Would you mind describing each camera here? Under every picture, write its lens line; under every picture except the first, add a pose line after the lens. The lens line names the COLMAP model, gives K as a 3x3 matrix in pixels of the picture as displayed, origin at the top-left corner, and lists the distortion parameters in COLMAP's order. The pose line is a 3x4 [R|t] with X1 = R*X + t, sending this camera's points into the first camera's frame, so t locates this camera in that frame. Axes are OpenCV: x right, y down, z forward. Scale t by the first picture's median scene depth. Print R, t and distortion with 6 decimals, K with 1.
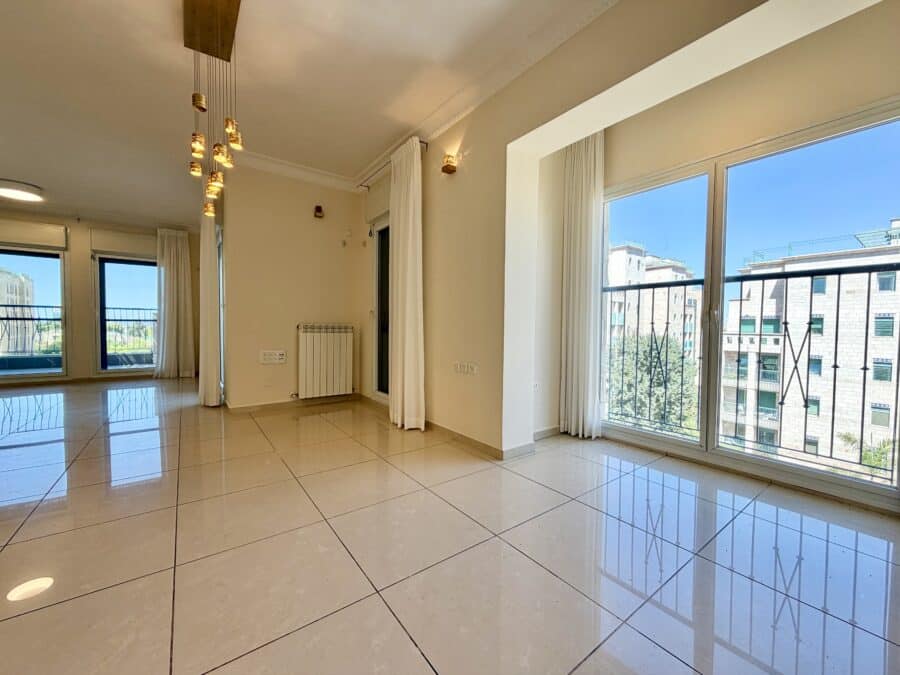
lens RADIAL K [[357.9, 0, 448.1], [0, 357.9, 337.6], [0, 0, 1]] dist [0.000852, 0.000185]
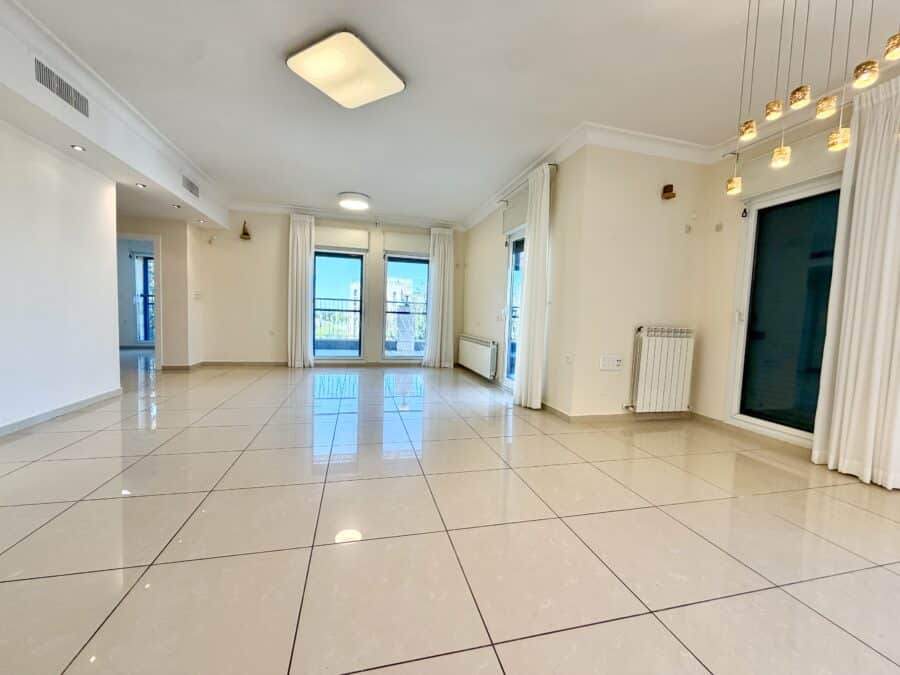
lens RADIAL K [[357.9, 0, 448.1], [0, 357.9, 337.6], [0, 0, 1]] dist [0.000852, 0.000185]
pose [[0.925631, 0.050622, -0.375027, -0.470790], [-0.042562, 0.998651, 0.029751, -0.014486], [0.376027, -0.011576, 0.926536, 0.028103]]
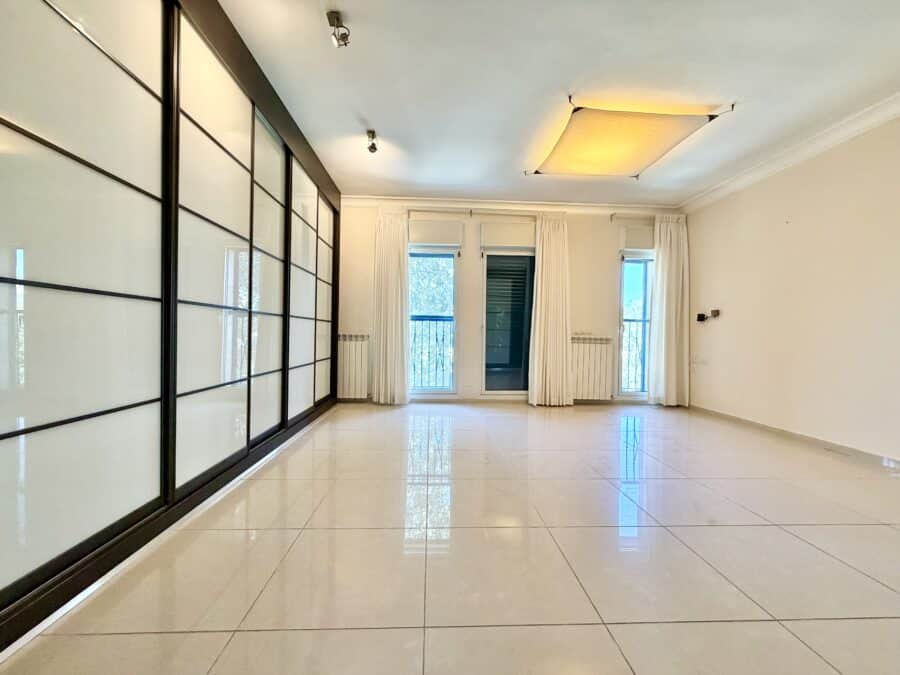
lens RADIAL K [[357.9, 0, 448.1], [0, 357.9, 337.6], [0, 0, 1]] dist [0.000852, 0.000185]
pose [[0.552535, 0.000611, 0.833489, -1.156146], [0.015273, 0.999824, -0.010857, -0.013939], [-0.833350, 0.018729, 0.552429, 0.422157]]
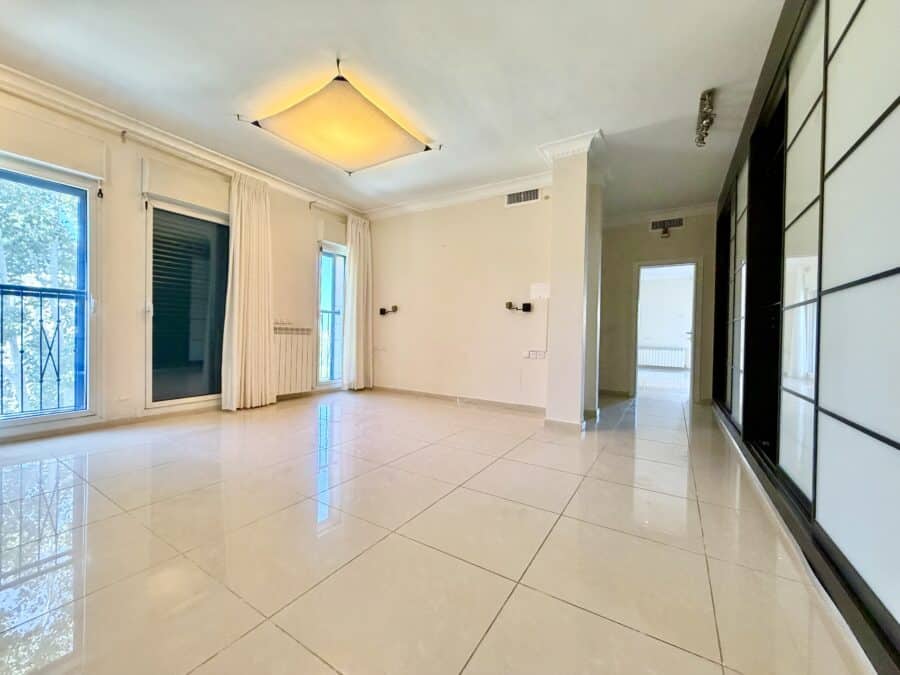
lens RADIAL K [[357.9, 0, 448.1], [0, 357.9, 337.6], [0, 0, 1]] dist [0.000852, 0.000185]
pose [[-0.365909, -0.018950, 0.930457, -1.119711], [0.013729, 0.999574, 0.025757, -0.011293], [-0.930549, 0.022199, -0.365493, 0.623883]]
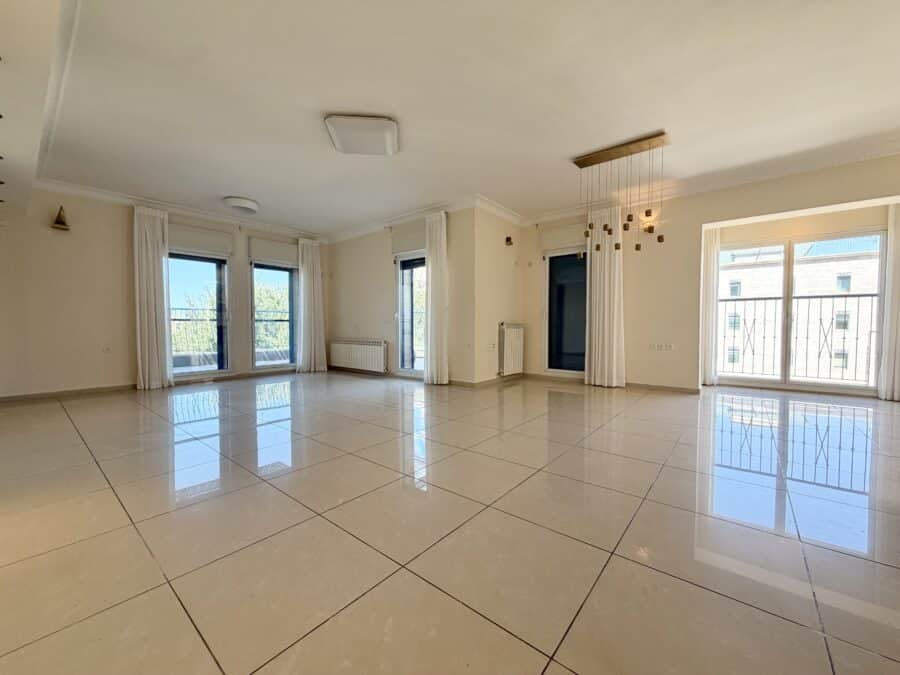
lens RADIAL K [[357.9, 0, 448.1], [0, 357.9, 337.6], [0, 0, 1]] dist [0.000852, 0.000185]
pose [[0.969294, -0.017551, 0.245276, -0.870572], [0.017137, 0.999846, 0.003821, 0.011382], [-0.245305, 0.000499, 0.969446, -0.264243]]
